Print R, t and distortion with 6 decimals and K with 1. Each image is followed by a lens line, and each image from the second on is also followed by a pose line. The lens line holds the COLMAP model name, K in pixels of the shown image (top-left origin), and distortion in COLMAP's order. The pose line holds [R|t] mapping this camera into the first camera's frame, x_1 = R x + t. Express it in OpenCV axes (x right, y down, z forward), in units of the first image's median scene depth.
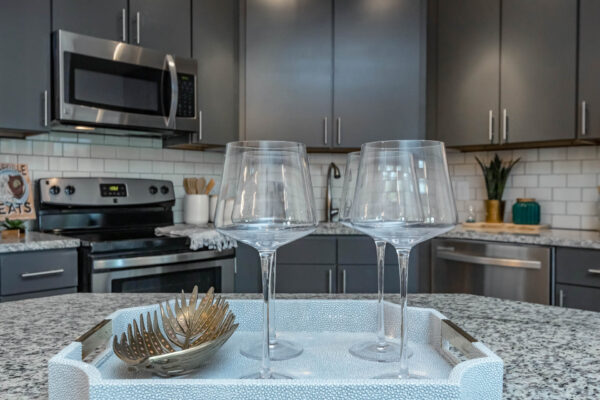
lens RADIAL K [[485.9, 0, 300.0], [0, 485.9, 200.0], [0, 0, 1]] dist [0.001600, 0.005043]
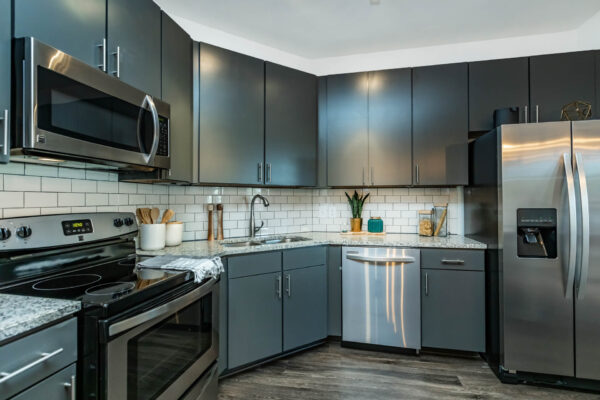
lens RADIAL K [[272.1, 0, 292.6], [0, 272.1, 198.7], [0, 0, 1]] dist [0.001633, 0.000046]
pose [[0.860670, -0.005732, 0.509130, -0.294002], [0.021154, 0.999476, -0.024507, -0.052975], [-0.508723, 0.031862, 0.860340, 0.335387]]
